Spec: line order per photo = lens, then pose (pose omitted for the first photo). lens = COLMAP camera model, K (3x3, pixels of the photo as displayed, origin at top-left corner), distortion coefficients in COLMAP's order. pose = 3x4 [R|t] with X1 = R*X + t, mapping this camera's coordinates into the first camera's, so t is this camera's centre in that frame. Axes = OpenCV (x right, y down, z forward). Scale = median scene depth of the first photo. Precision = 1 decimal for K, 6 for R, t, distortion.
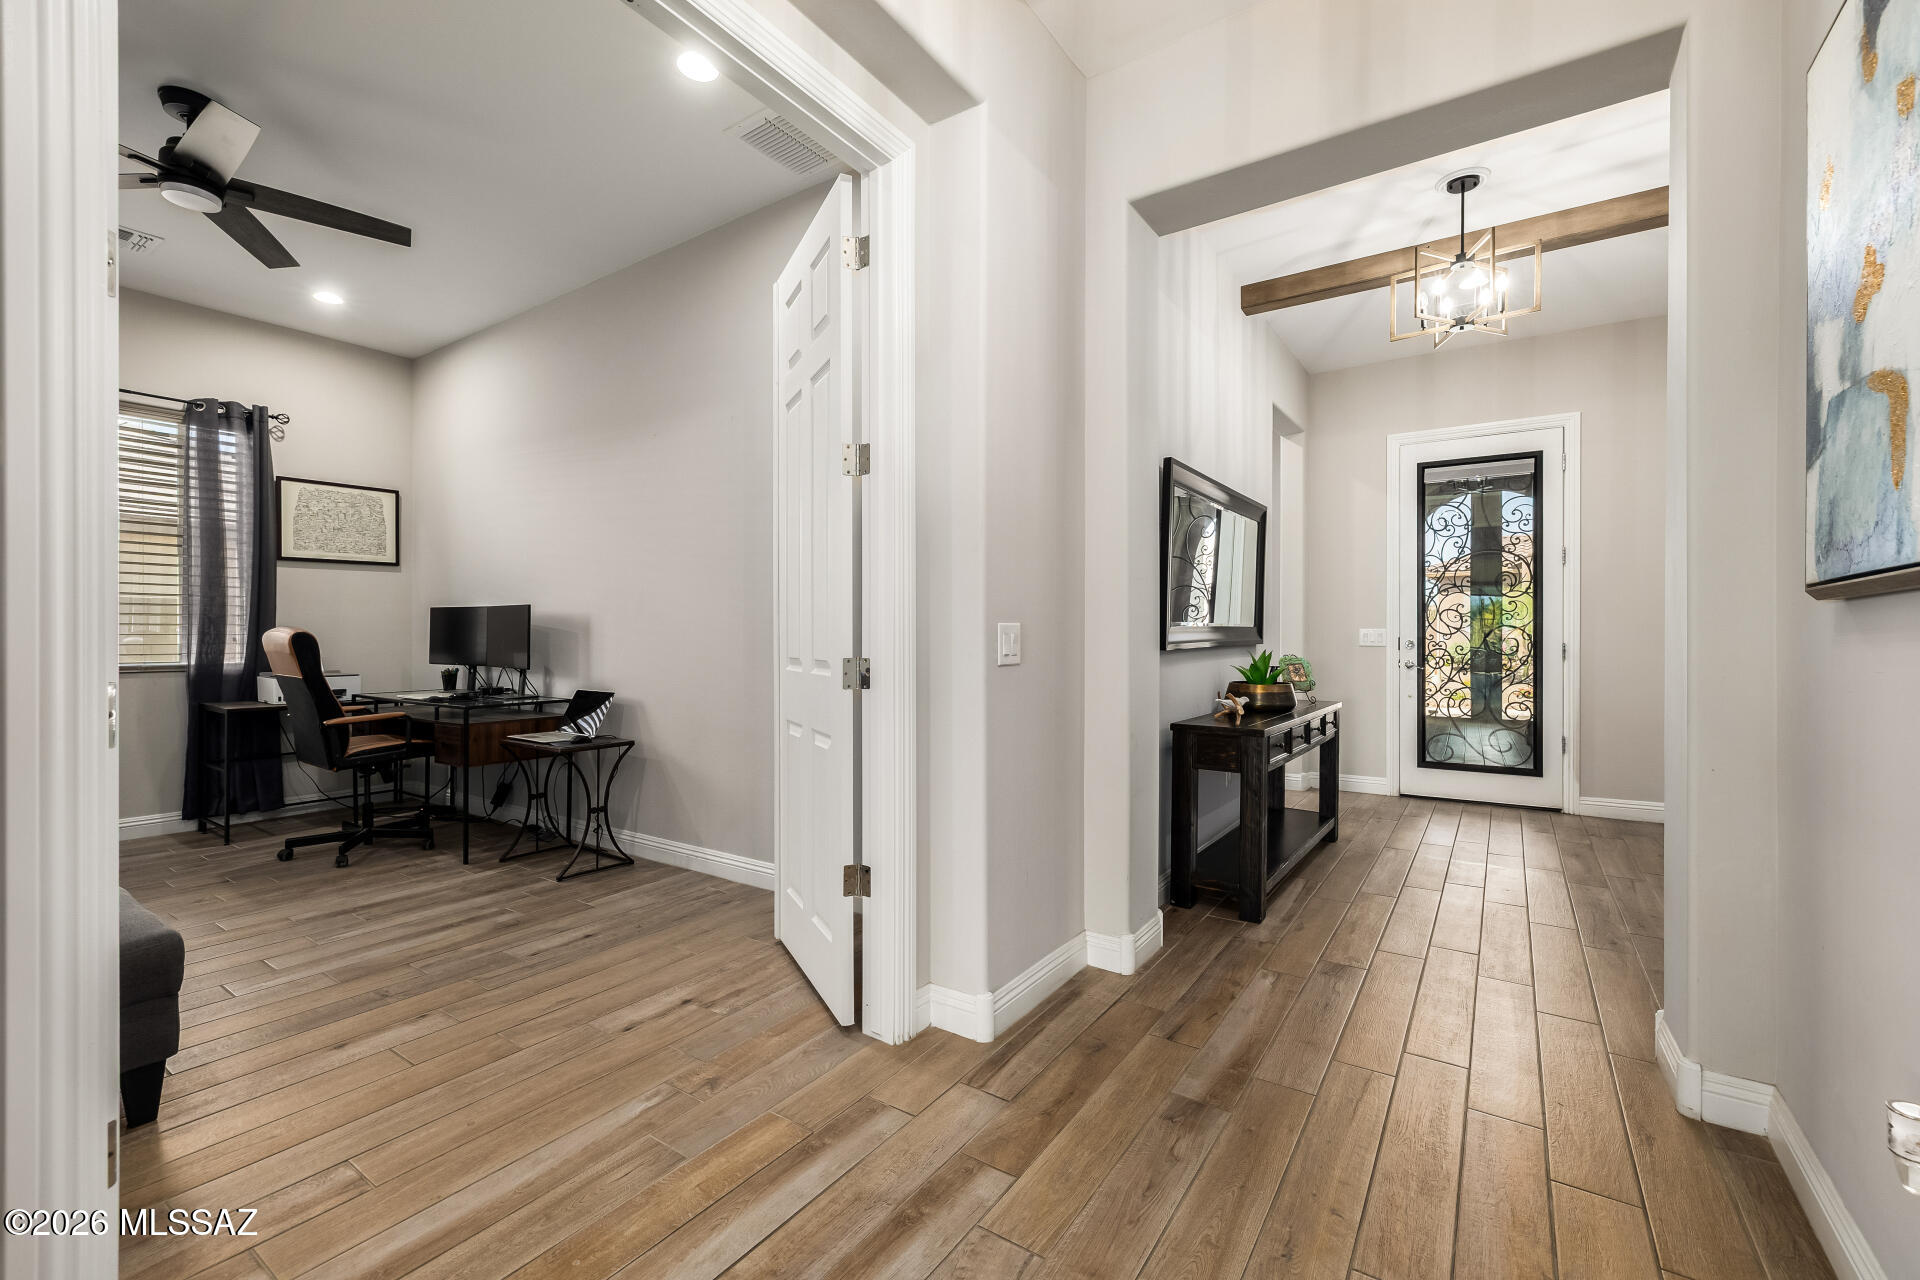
lens RADIAL K [[809.5, 0, 960.1], [0, 809.5, 635.1], [0, 0, 1]] dist [0.000761, -0.000111]
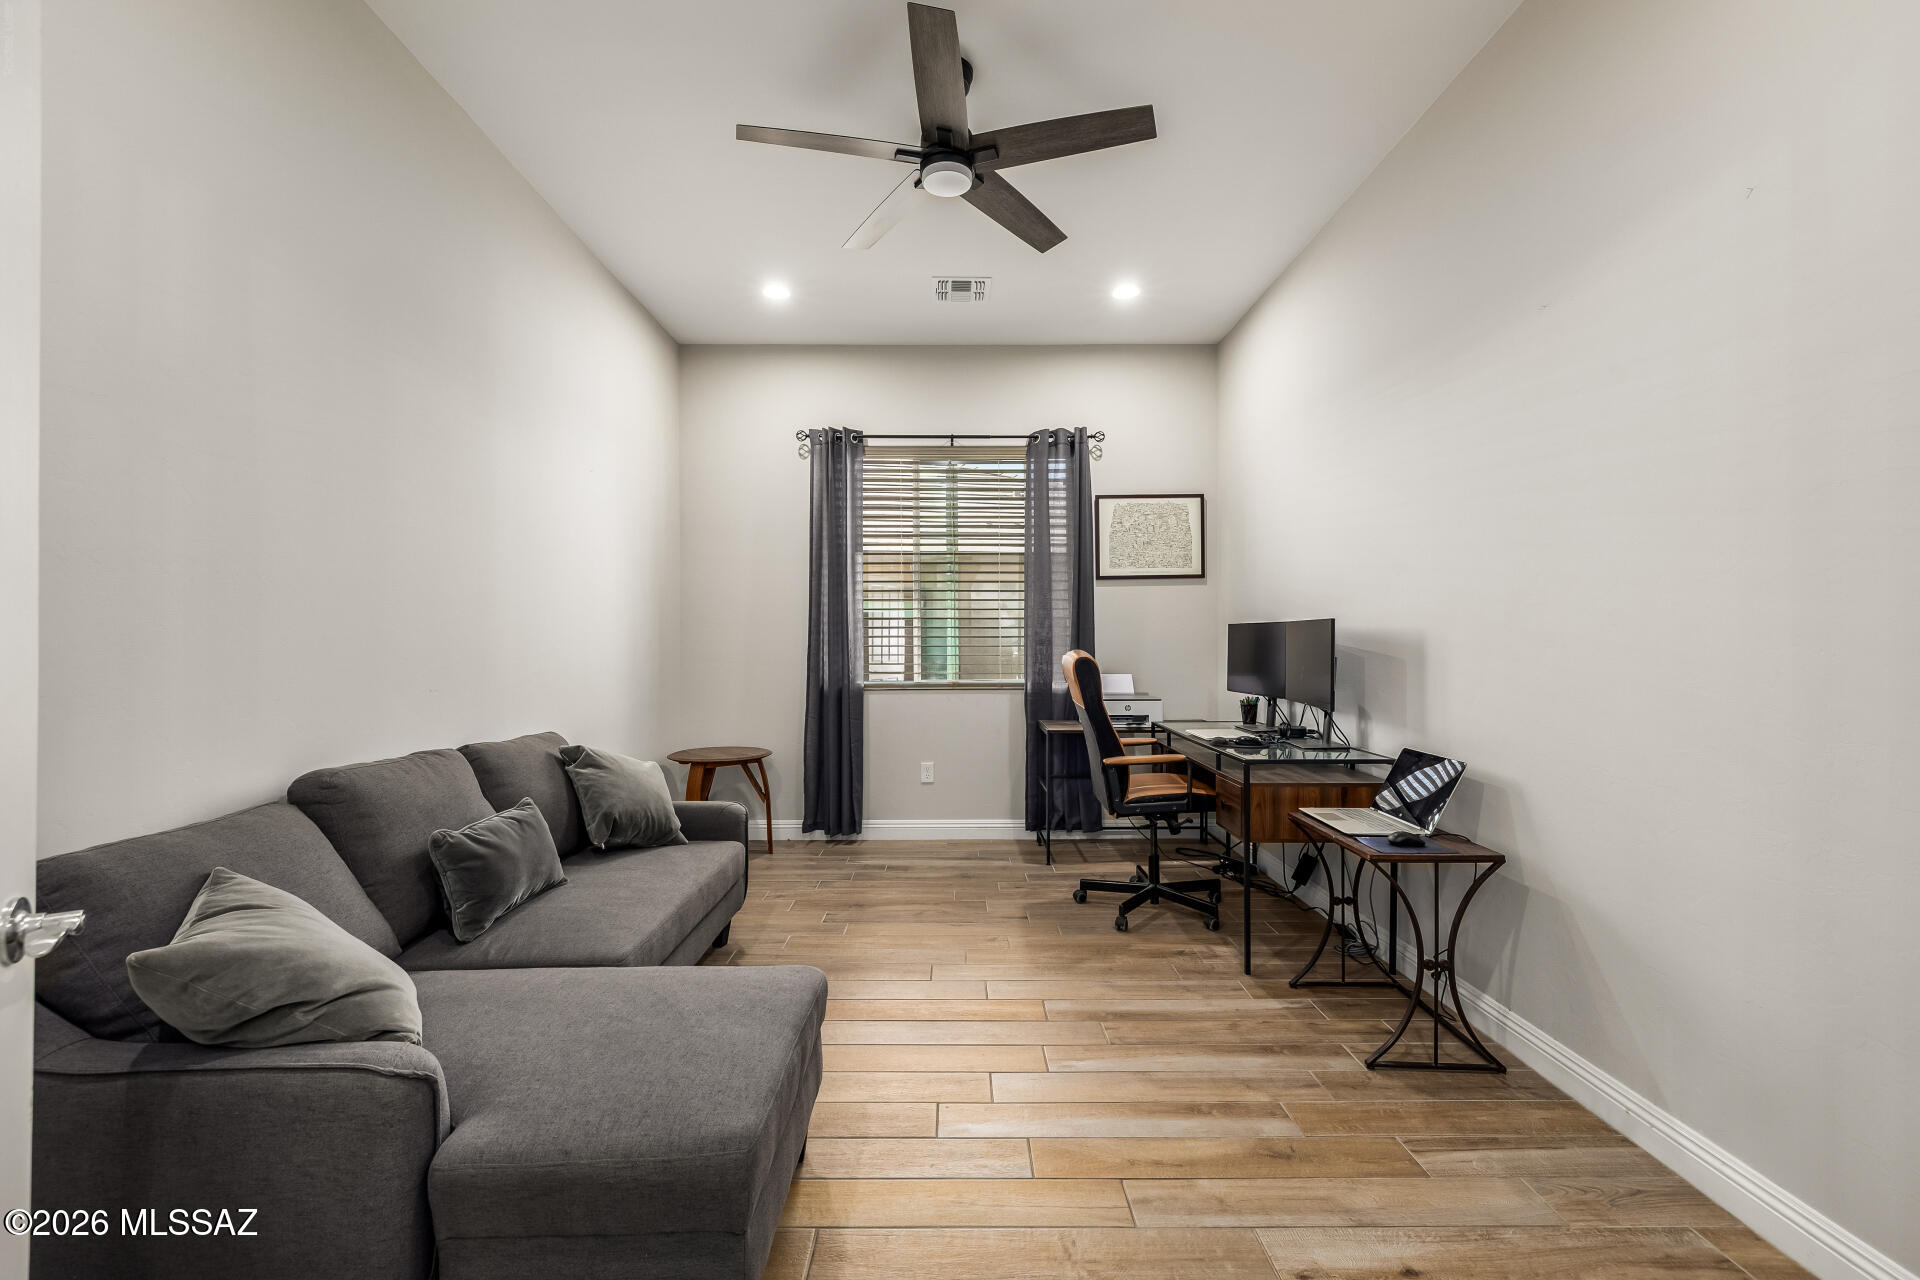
lens RADIAL K [[809.5, 0, 947.4], [0, 809.5, 638.9], [0, 0, 1]] dist [0.000761, -0.000111]
pose [[0.560054, -0.006377, -0.828431, -0.141169], [0.003089, 0.999979, -0.005609, -0.017497], [0.828450, 0.000583, 0.560063, 0.337542]]
